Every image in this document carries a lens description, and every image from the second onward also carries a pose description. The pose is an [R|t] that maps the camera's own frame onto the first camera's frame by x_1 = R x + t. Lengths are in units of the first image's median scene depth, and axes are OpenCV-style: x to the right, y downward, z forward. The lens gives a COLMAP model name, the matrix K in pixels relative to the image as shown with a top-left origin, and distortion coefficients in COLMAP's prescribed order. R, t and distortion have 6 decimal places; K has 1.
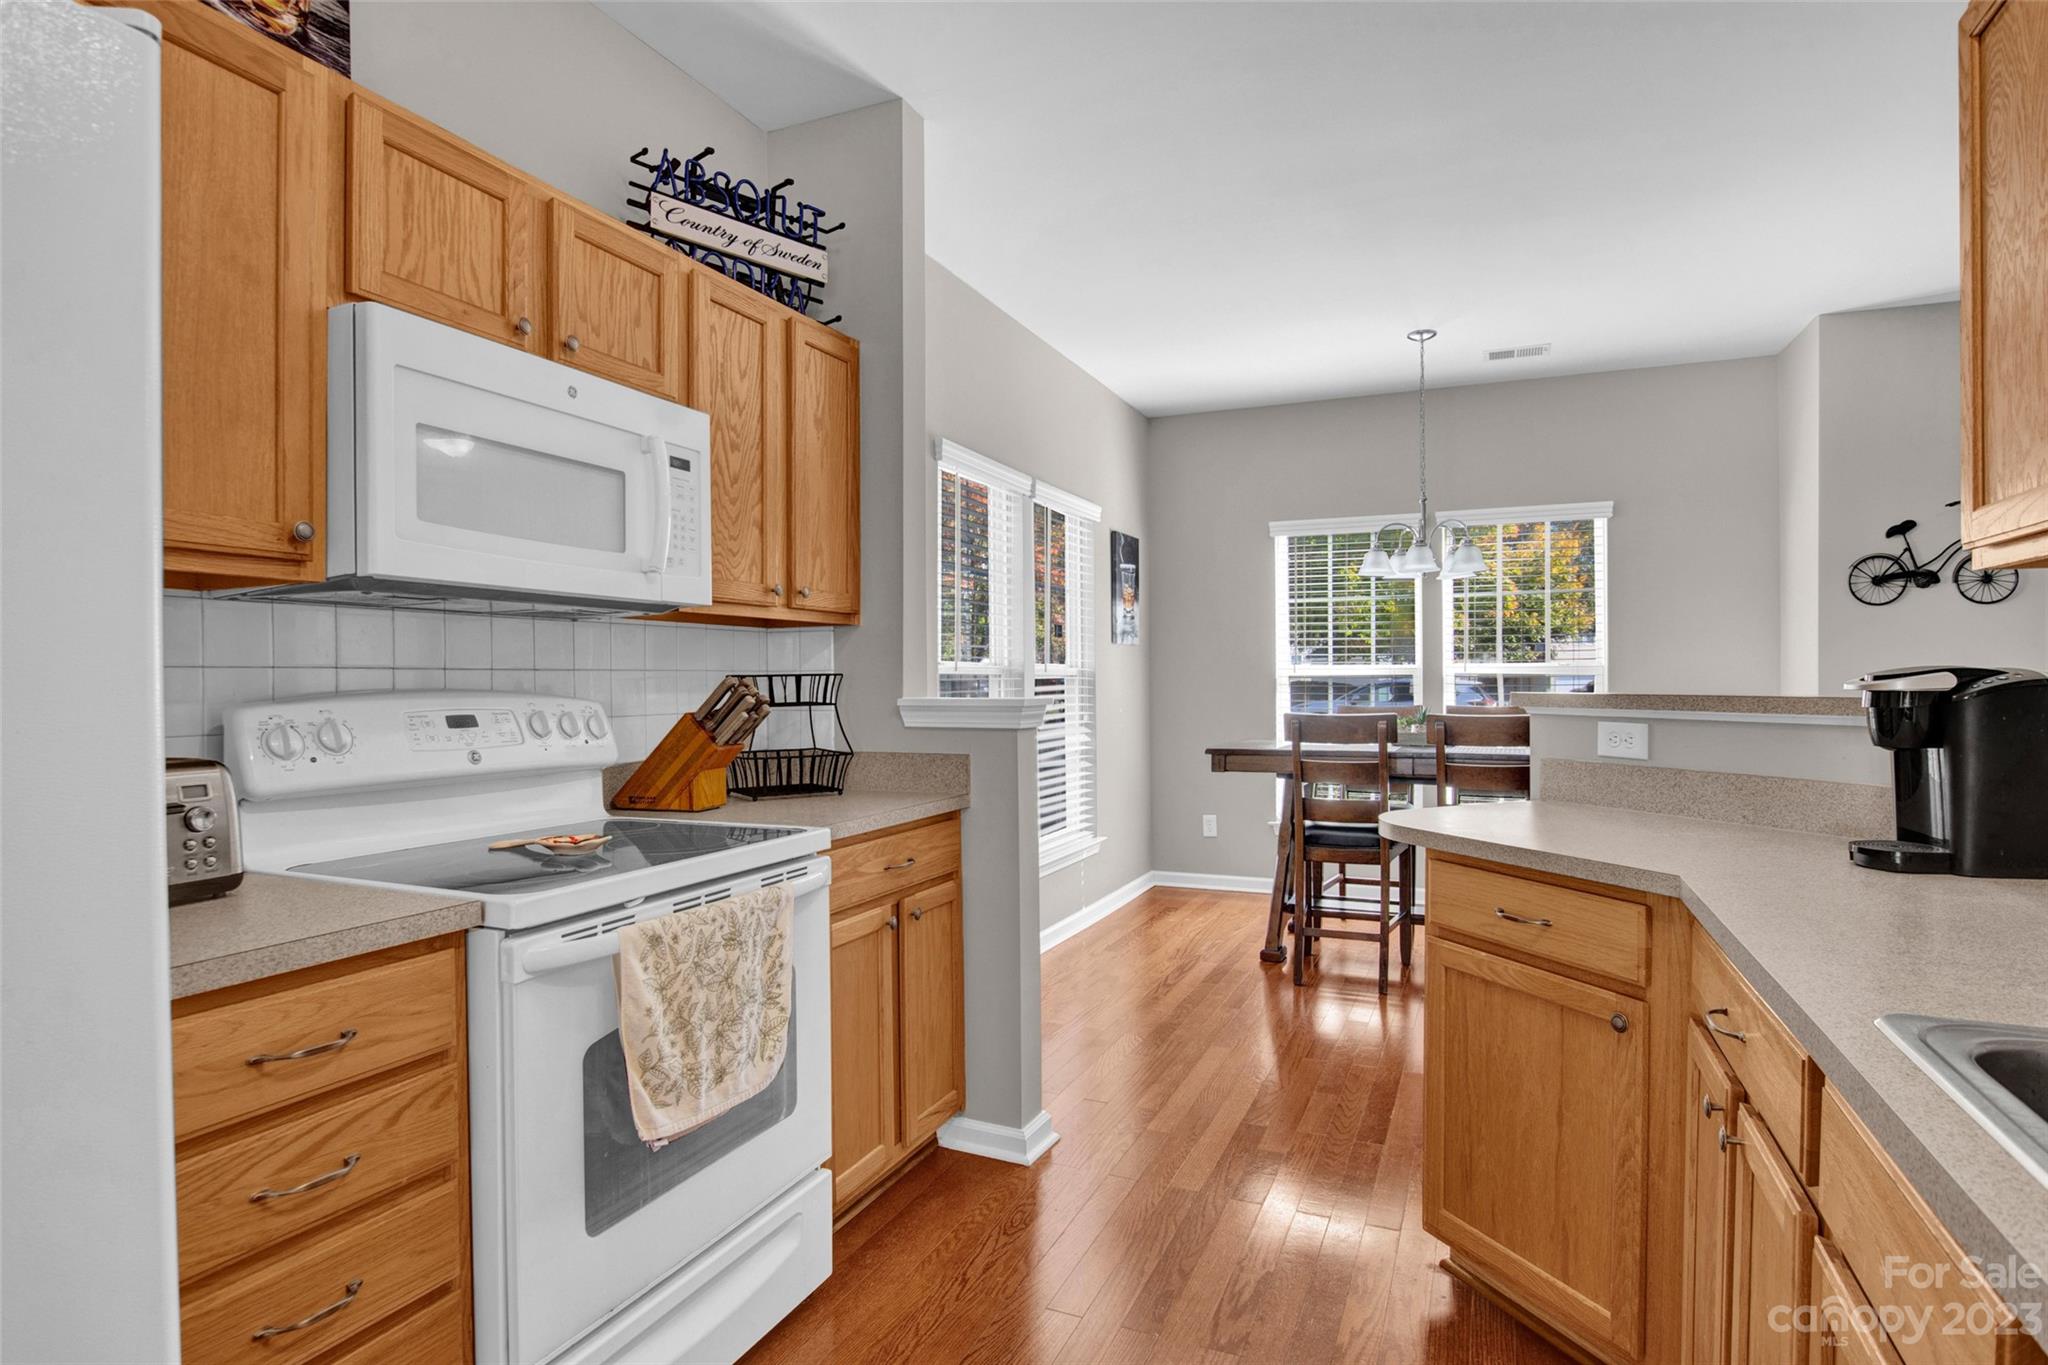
lens RADIAL K [[1091.5, 0, 1009.3], [0, 1091.5, 689.4], [0, 0, 1]] dist [-0.025689, 0.006407]
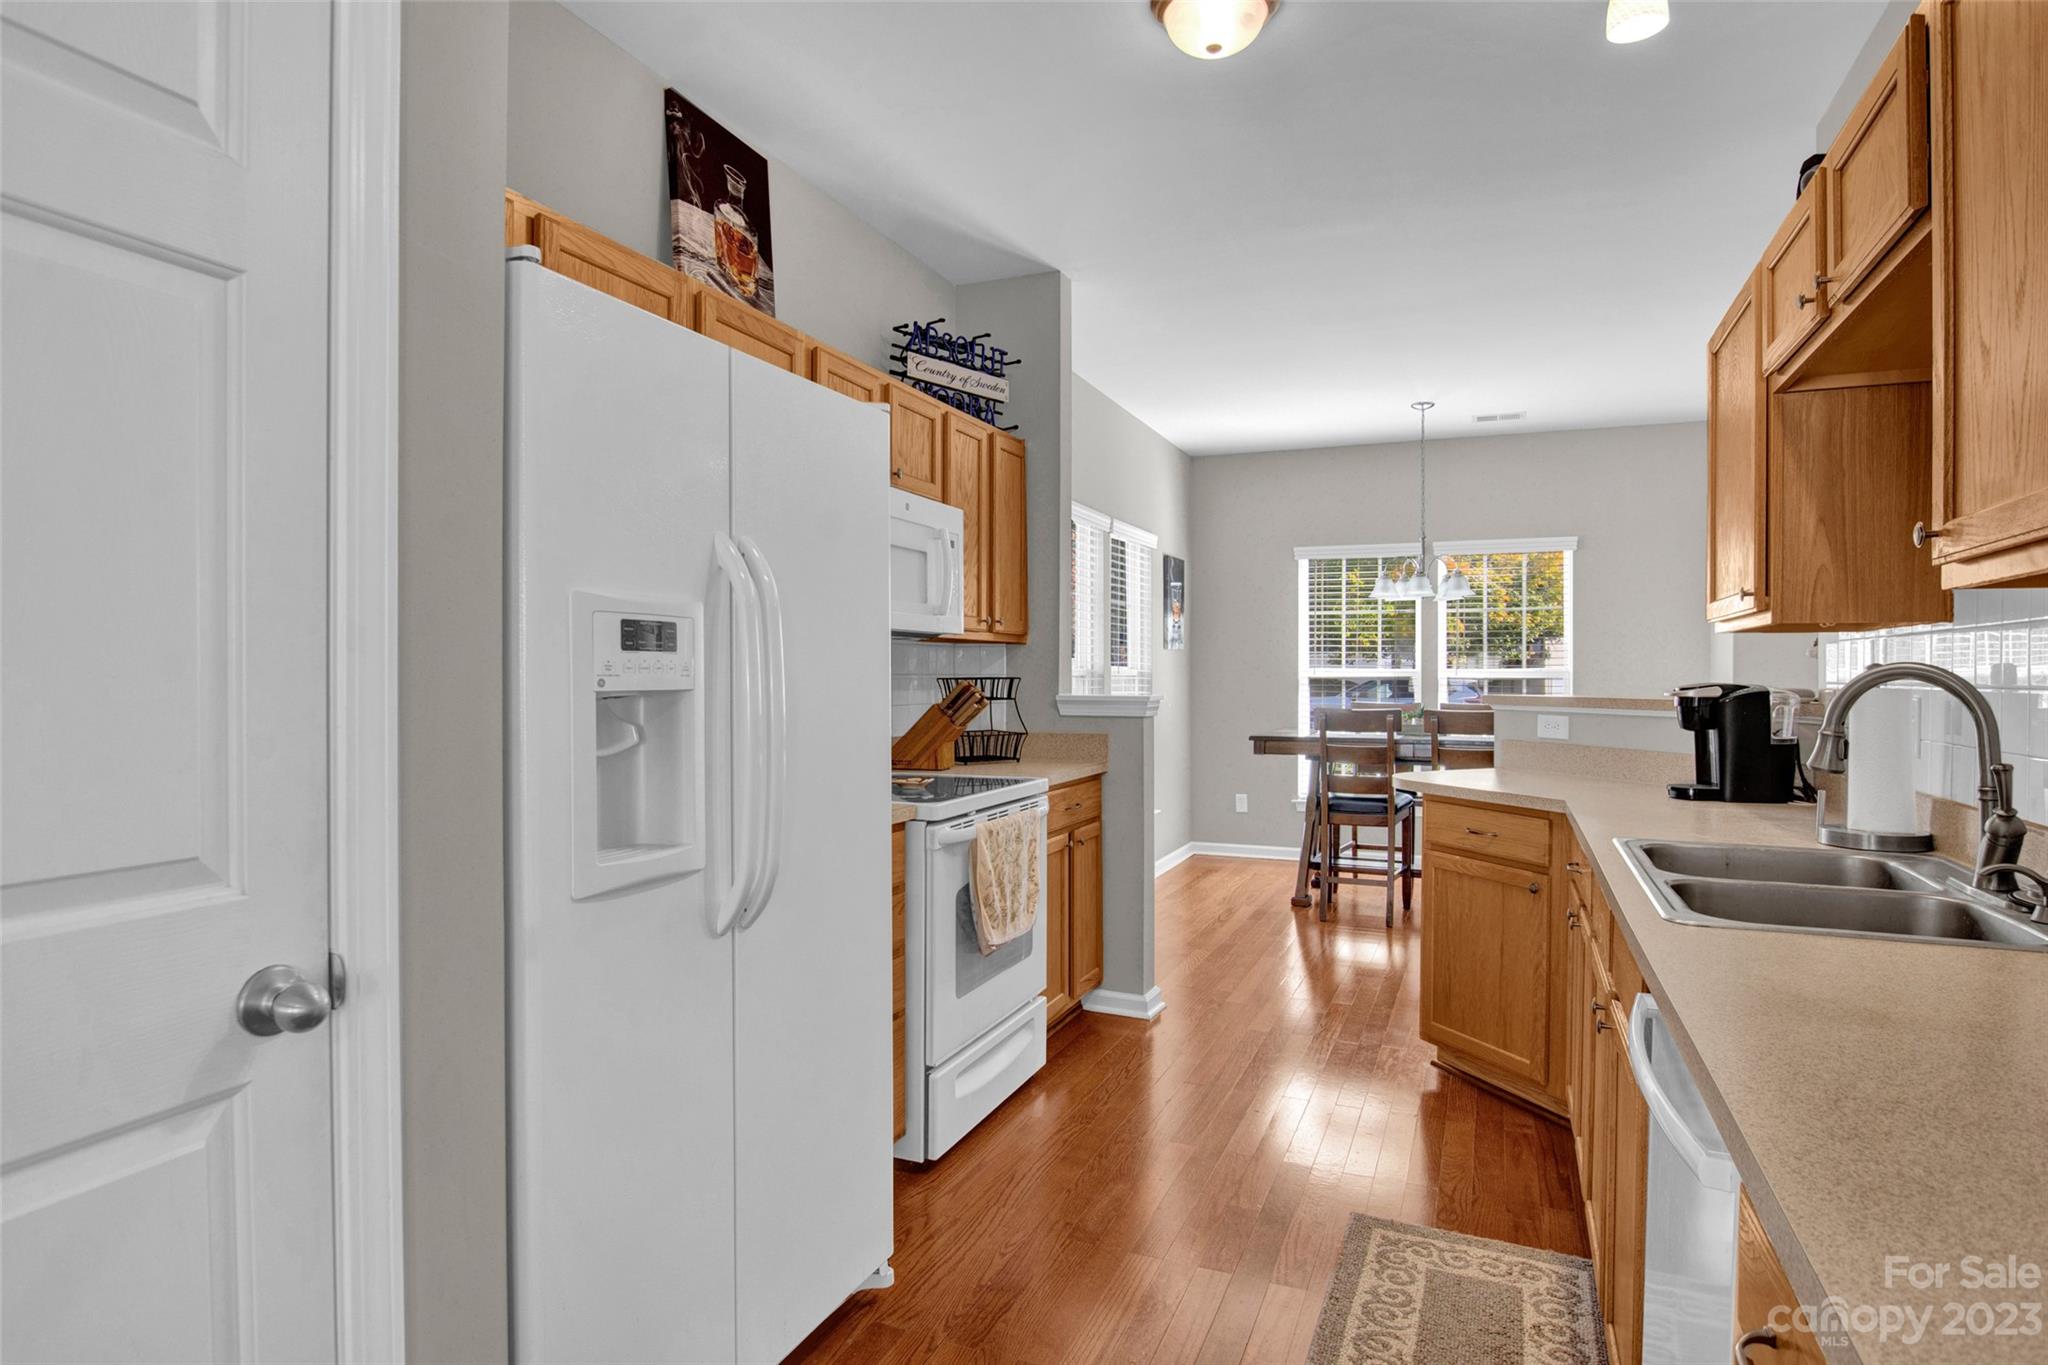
lens RADIAL K [[1100.1, 0, 1033.1], [0, 1100.1, 677.7], [0, 0, 1]] dist [-0.019239, 0.001550]
pose [[0.999687, 0.008345, 0.023605, -0.171541], [-0.008228, 0.999953, -0.005036, -0.007301], [-0.023646, 0.004840, 0.999709, -0.449021]]
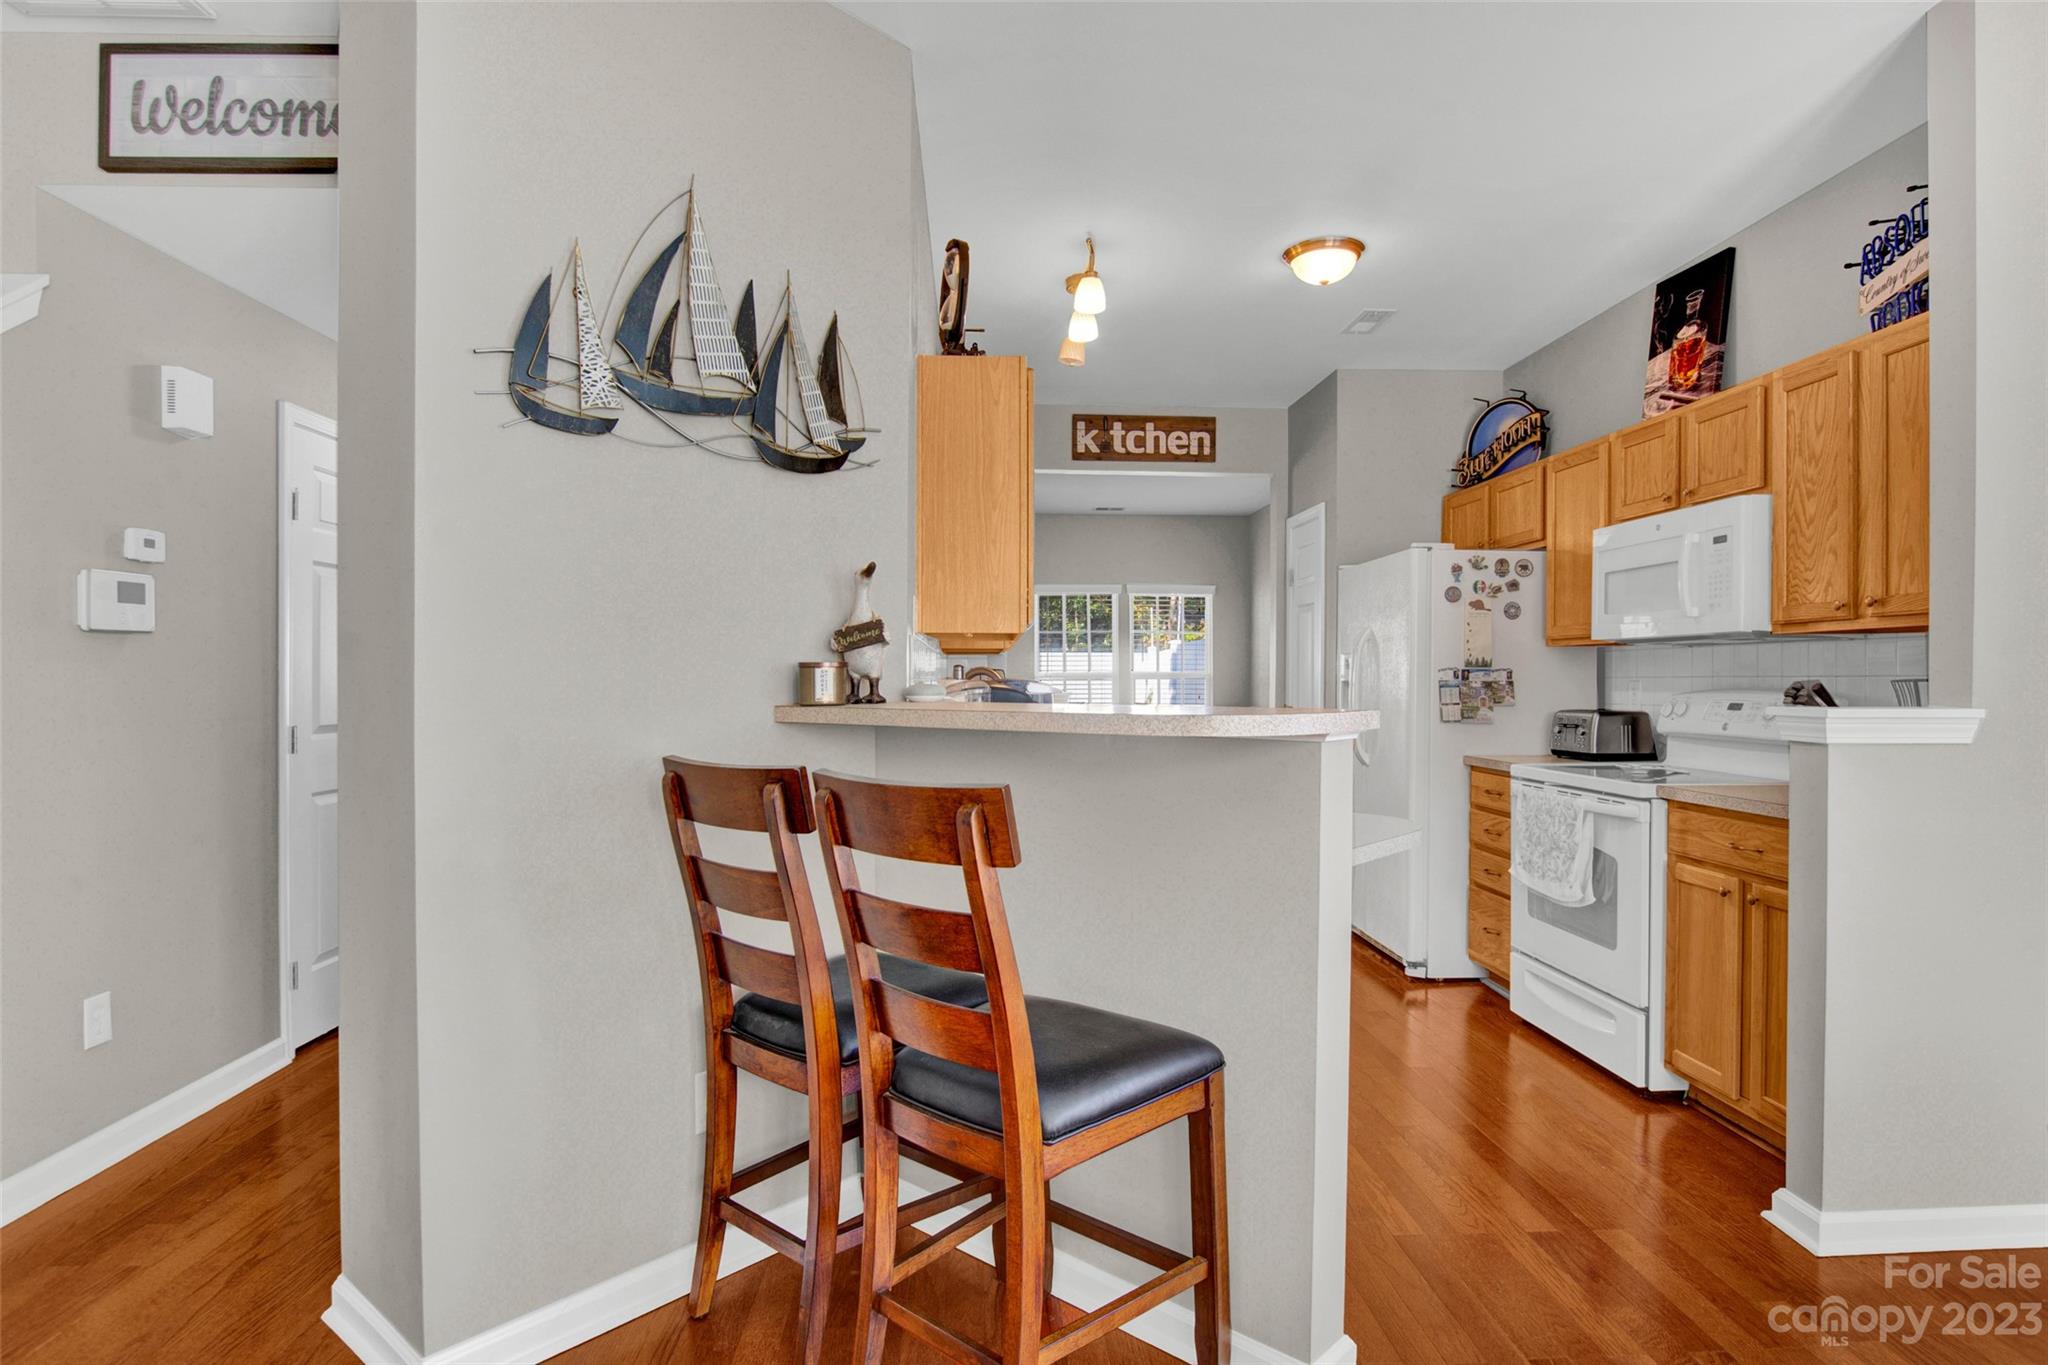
lens RADIAL K [[1091.5, 0, 1027.6], [0, 1091.5, 688.1], [0, 0, 1]] dist [-0.025689, 0.006407]
pose [[-0.892887, 0.007578, -0.450218, 0.950457], [-0.002003, 0.999782, 0.020802, -0.024991], [0.450277, 0.019476, -0.892677, 1.484252]]
